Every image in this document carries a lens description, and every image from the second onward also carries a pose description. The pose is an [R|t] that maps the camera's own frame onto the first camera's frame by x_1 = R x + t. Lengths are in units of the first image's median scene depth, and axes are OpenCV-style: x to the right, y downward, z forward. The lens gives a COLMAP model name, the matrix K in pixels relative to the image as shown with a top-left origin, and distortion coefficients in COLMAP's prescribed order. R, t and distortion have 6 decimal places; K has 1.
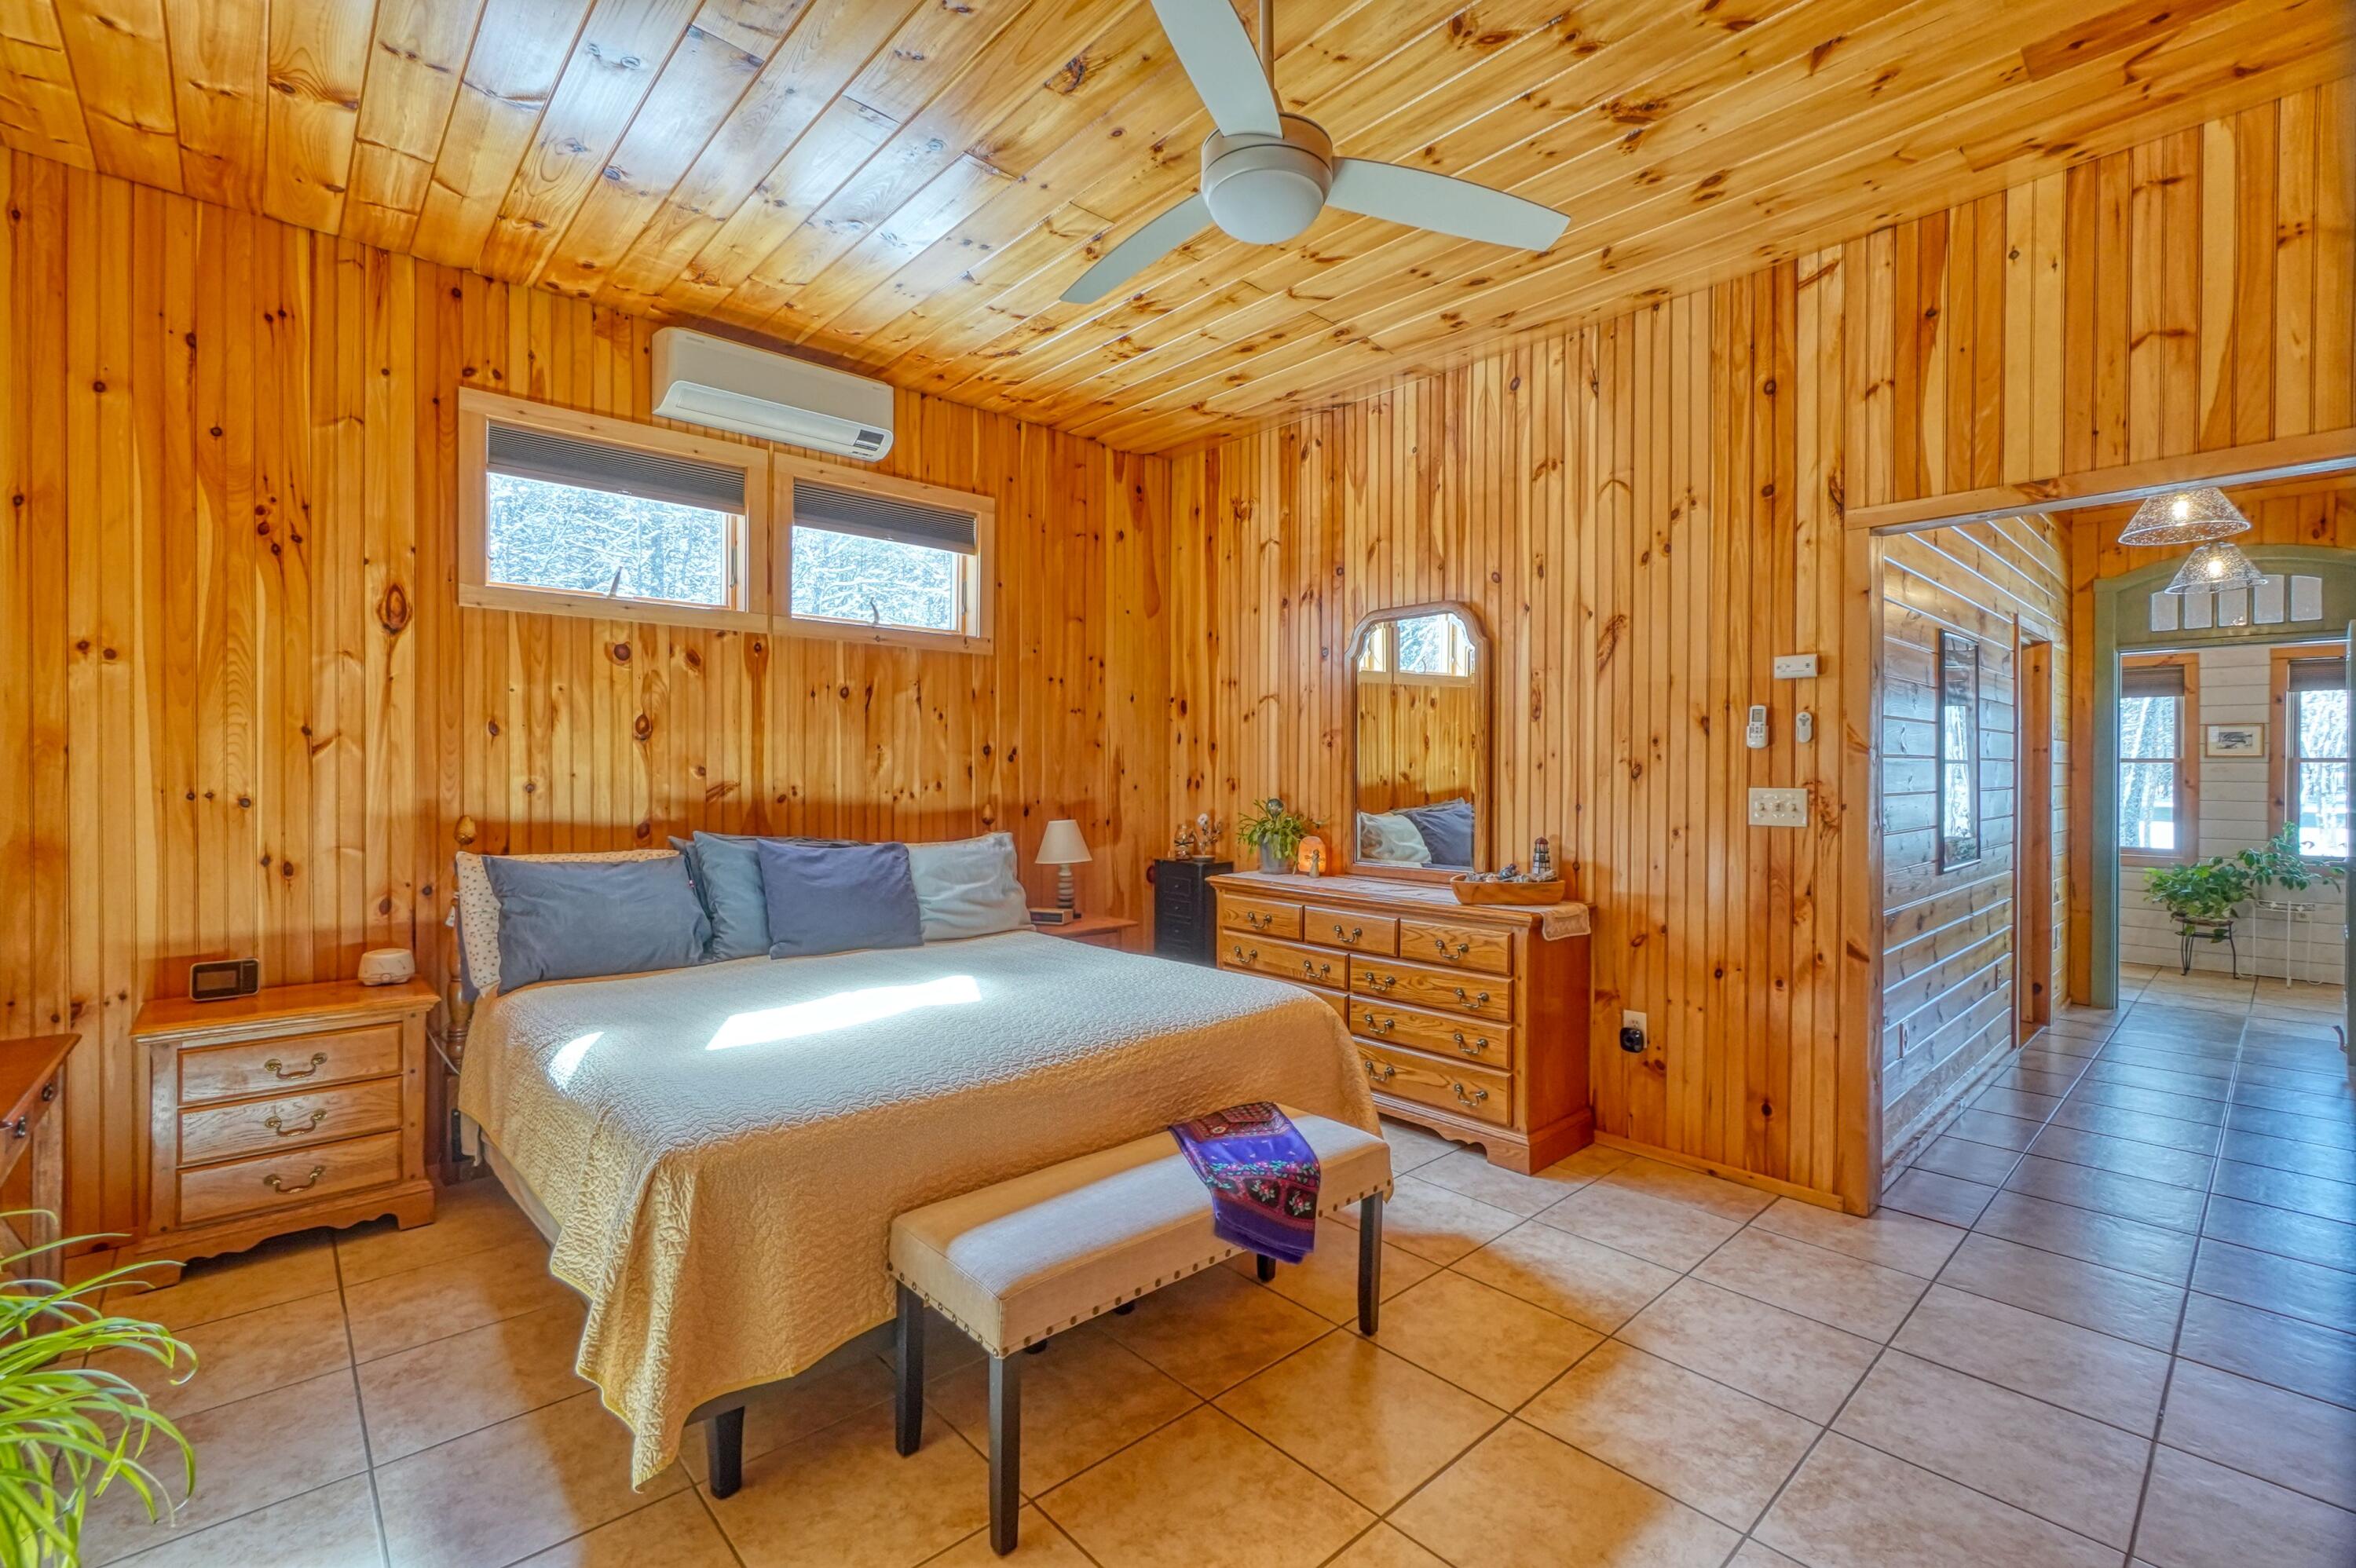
lens RADIAL K [[1020.8, 0, 1156.8], [0, 1020.8, 775.7], [0, 0, 1]] dist [0.000358, 0.000723]
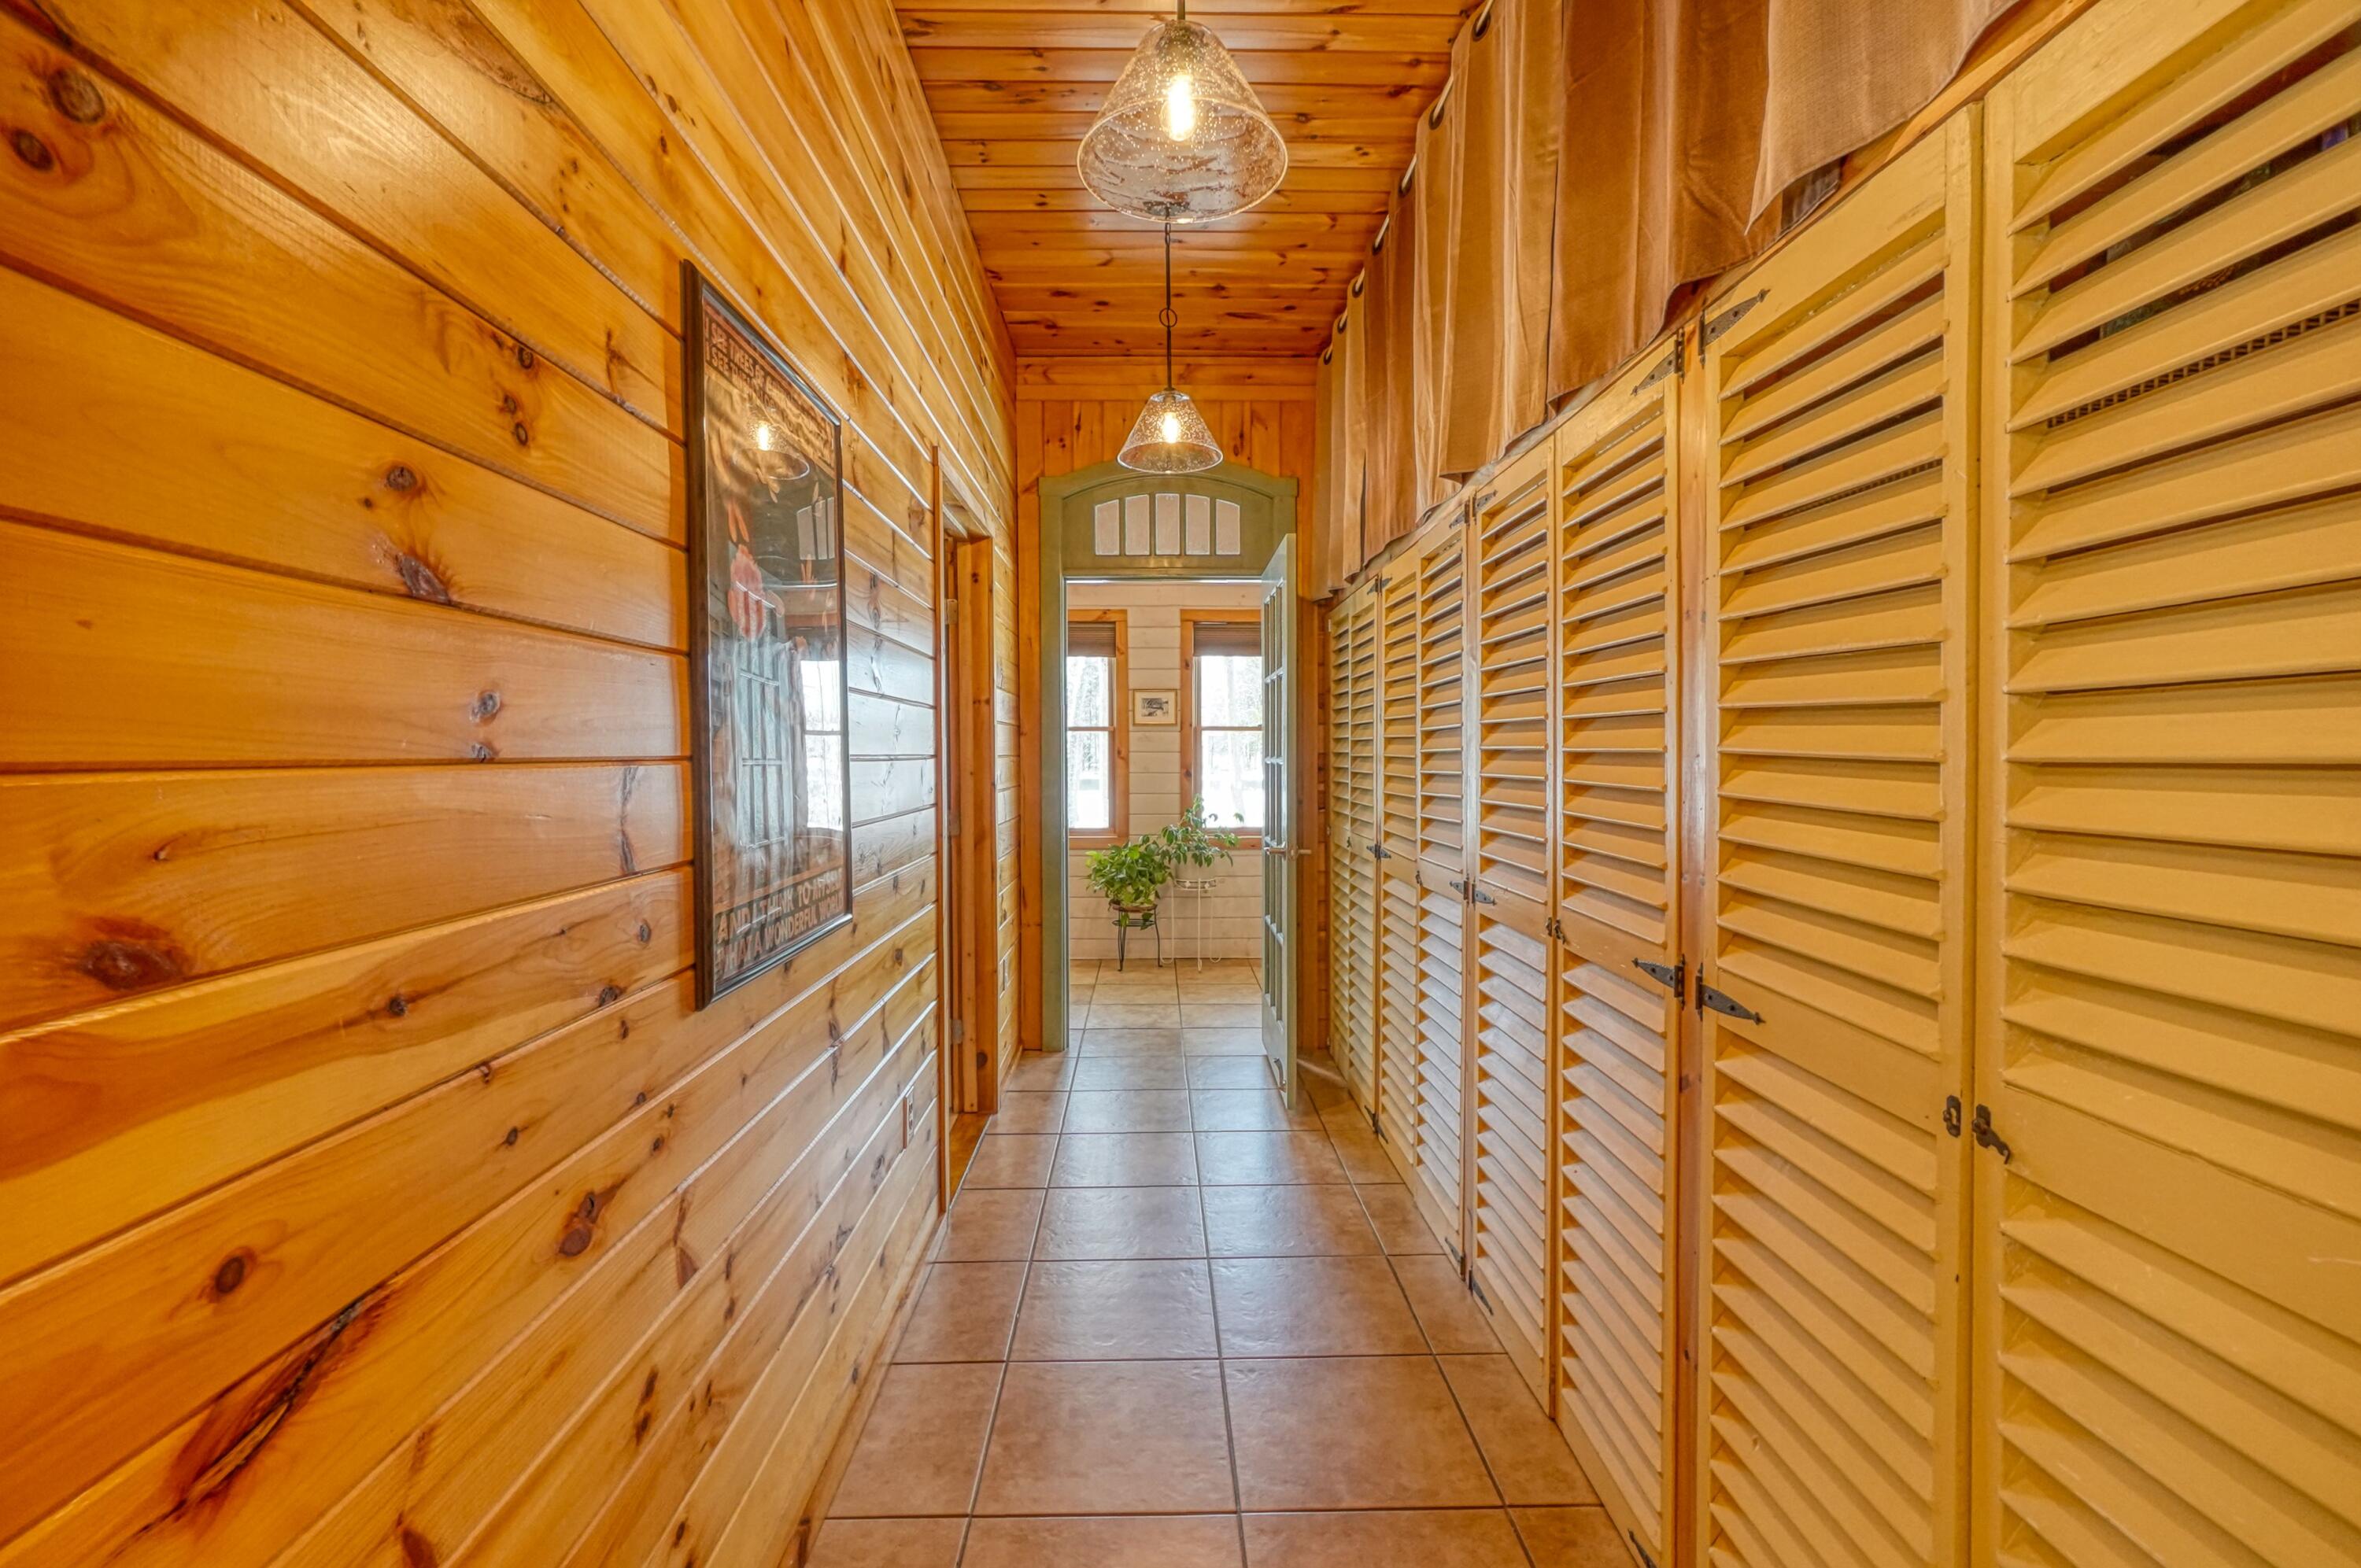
lens RADIAL K [[1022.9, 0, 1172.8], [0, 1022.9, 779.2], [0, 0, 1]] dist [0.000358, 0.000723]
pose [[0.646843, -0.023952, 0.762247, 0.381360], [0.007850, 0.999663, 0.024750, 0.008446], [-0.762583, -0.010025, 0.646813, 0.413925]]
